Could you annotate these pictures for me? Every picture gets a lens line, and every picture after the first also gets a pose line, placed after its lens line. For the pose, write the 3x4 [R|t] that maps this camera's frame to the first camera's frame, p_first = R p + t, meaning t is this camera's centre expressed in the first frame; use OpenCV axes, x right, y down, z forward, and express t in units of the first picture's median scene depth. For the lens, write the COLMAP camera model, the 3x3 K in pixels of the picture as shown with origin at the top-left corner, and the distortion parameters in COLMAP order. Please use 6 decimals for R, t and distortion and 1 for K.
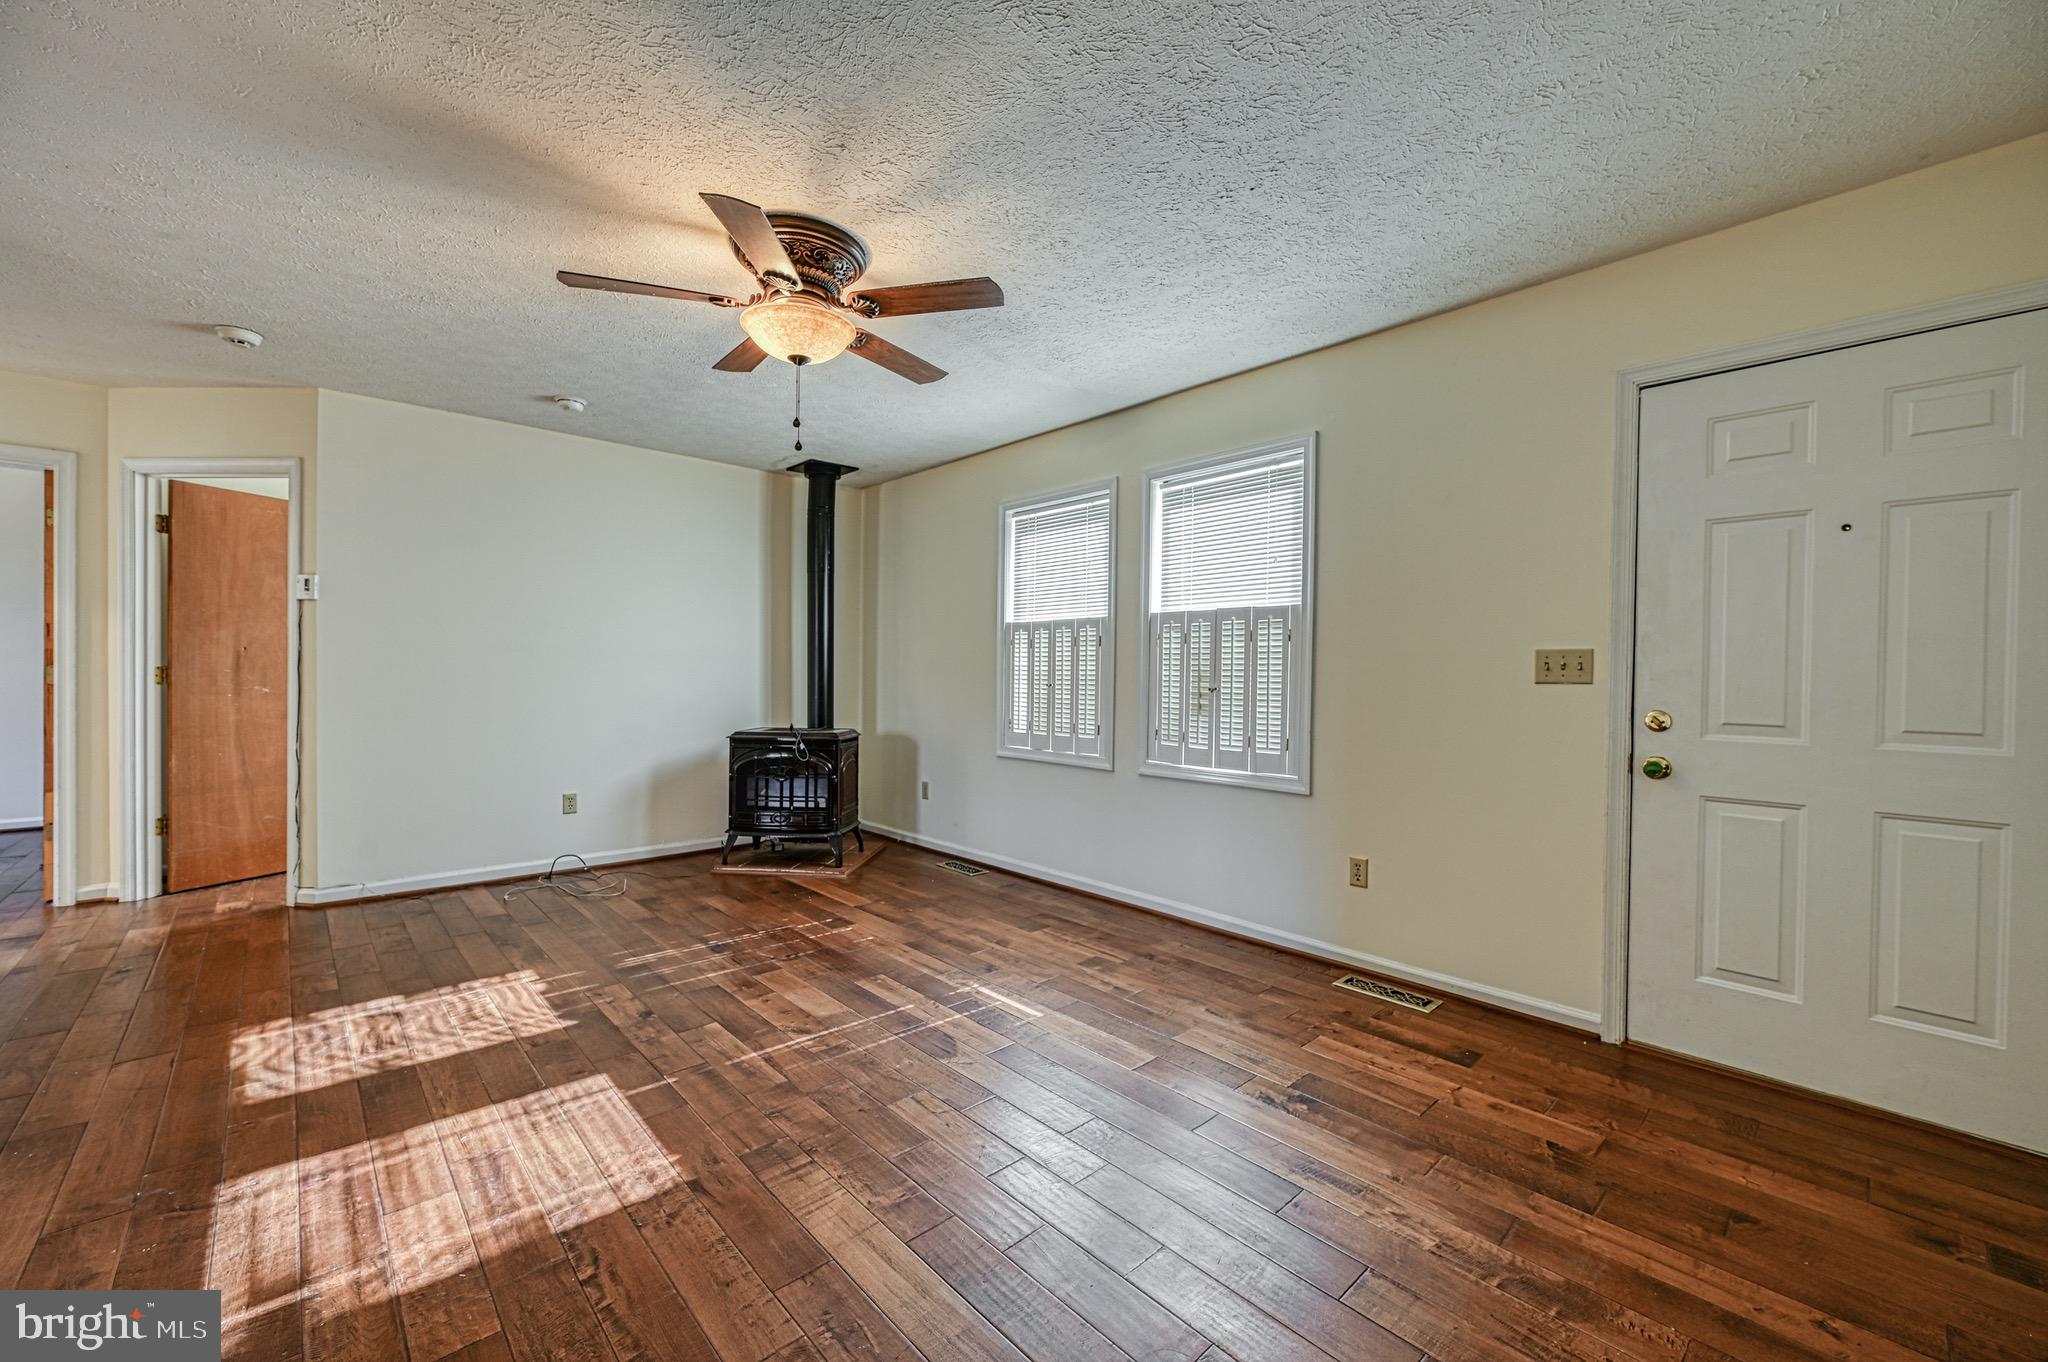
lens RADIAL K [[803.8, 0, 1024.0], [0, 803.8, 681.0], [0, 0, 1]] dist [0.000218, 0.000118]
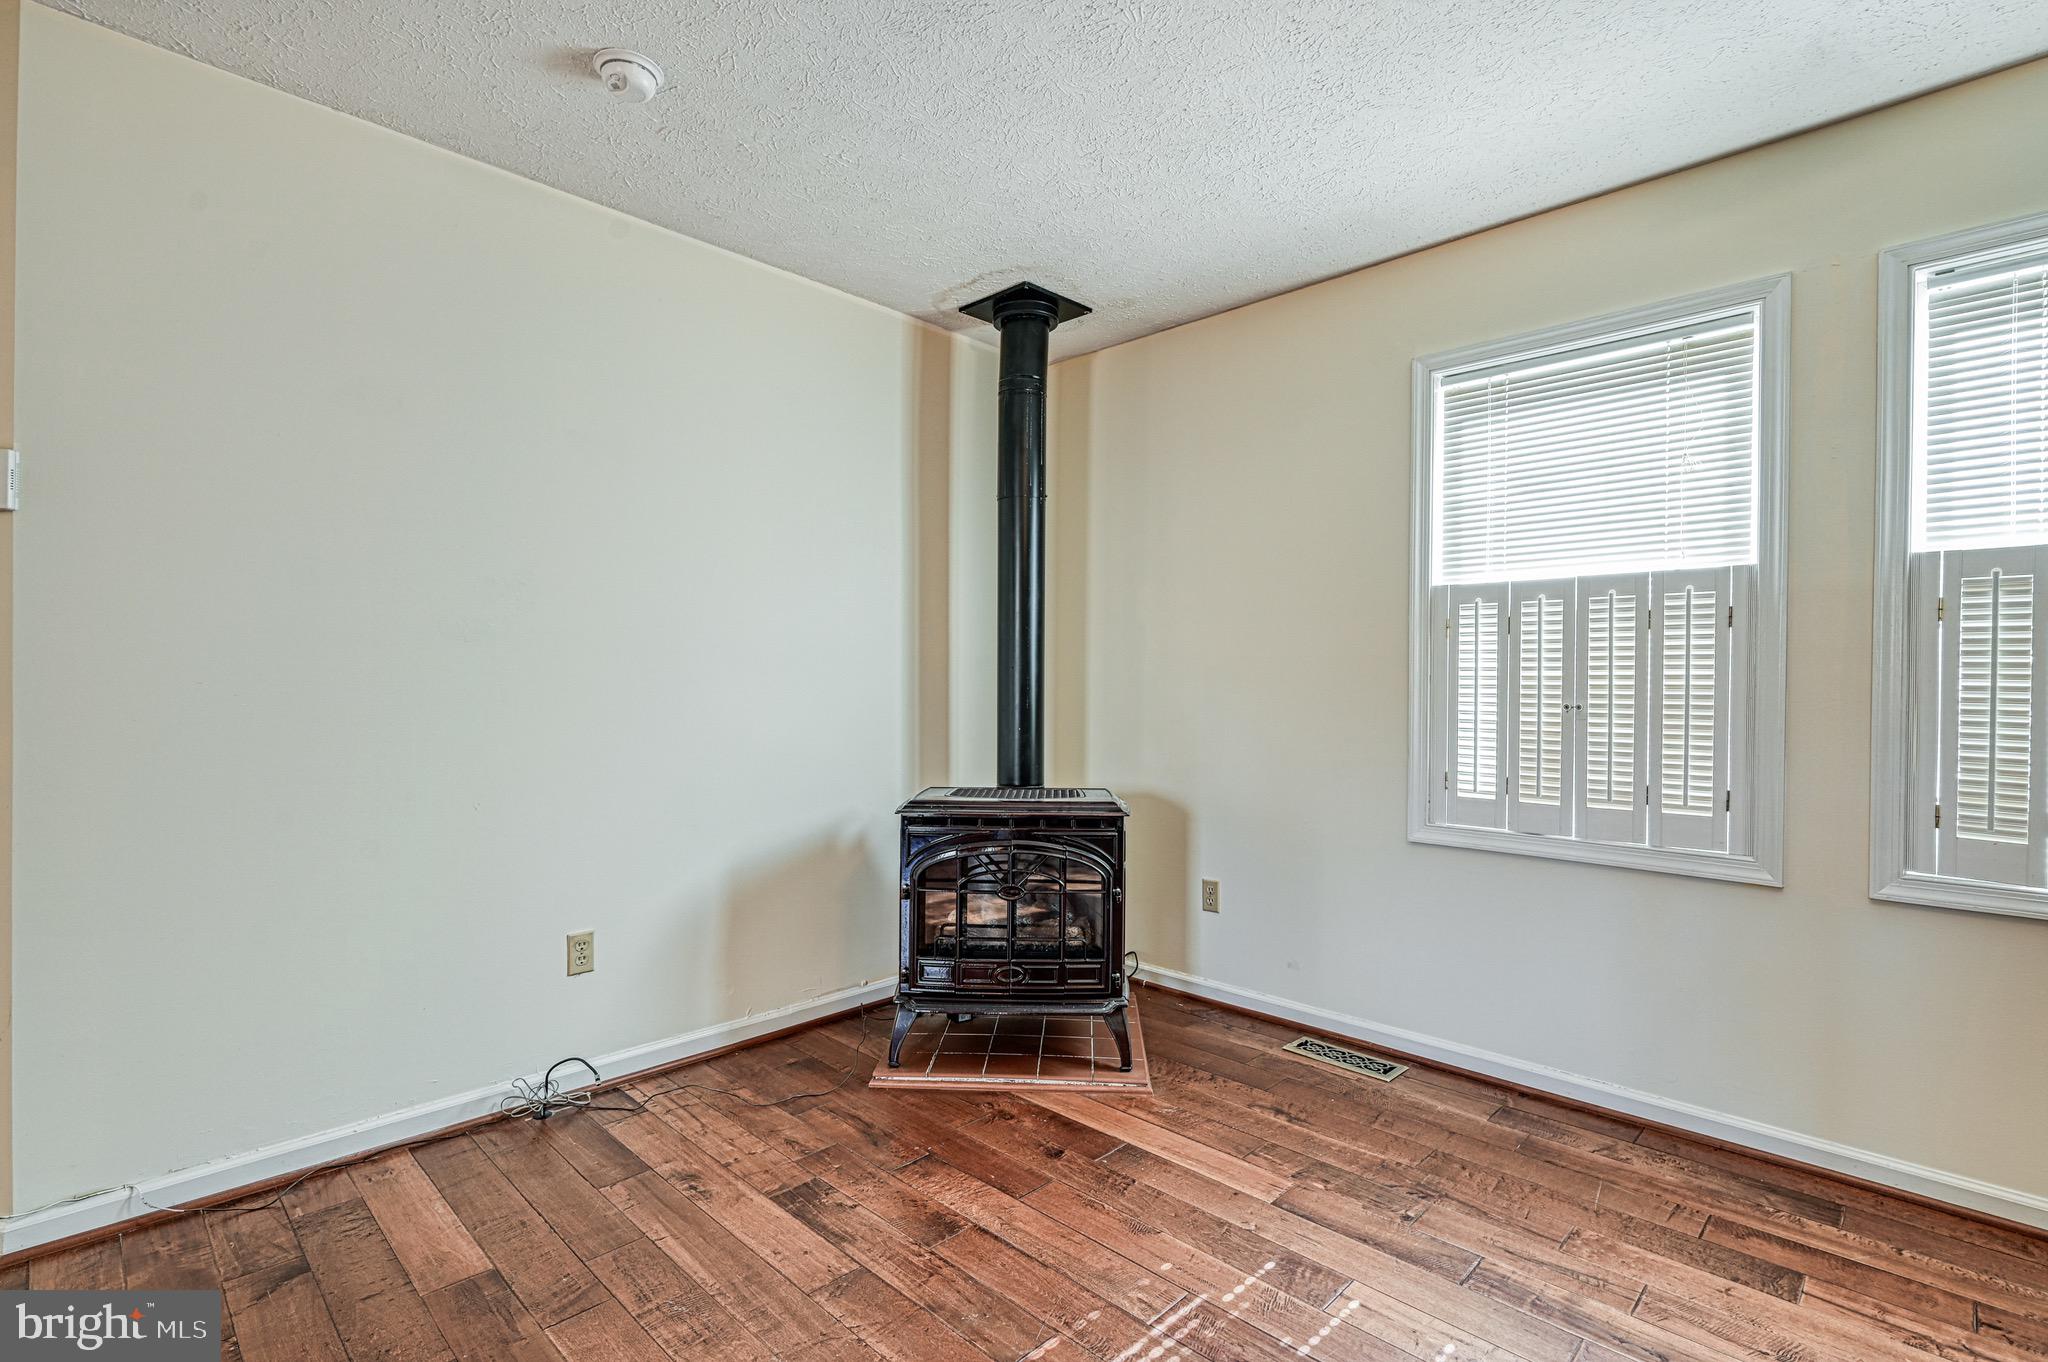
lens RADIAL K [[953.9, 0, 1032.5], [0, 953.9, 680.6], [0, 0, 1]] dist [0.001515, 0.000273]
pose [[0.998526, -0.003973, 0.054131, -0.334380], [0.004460, 0.999951, -0.008872, -0.007588], [-0.054093, 0.009100, 0.998494, 0.420266]]
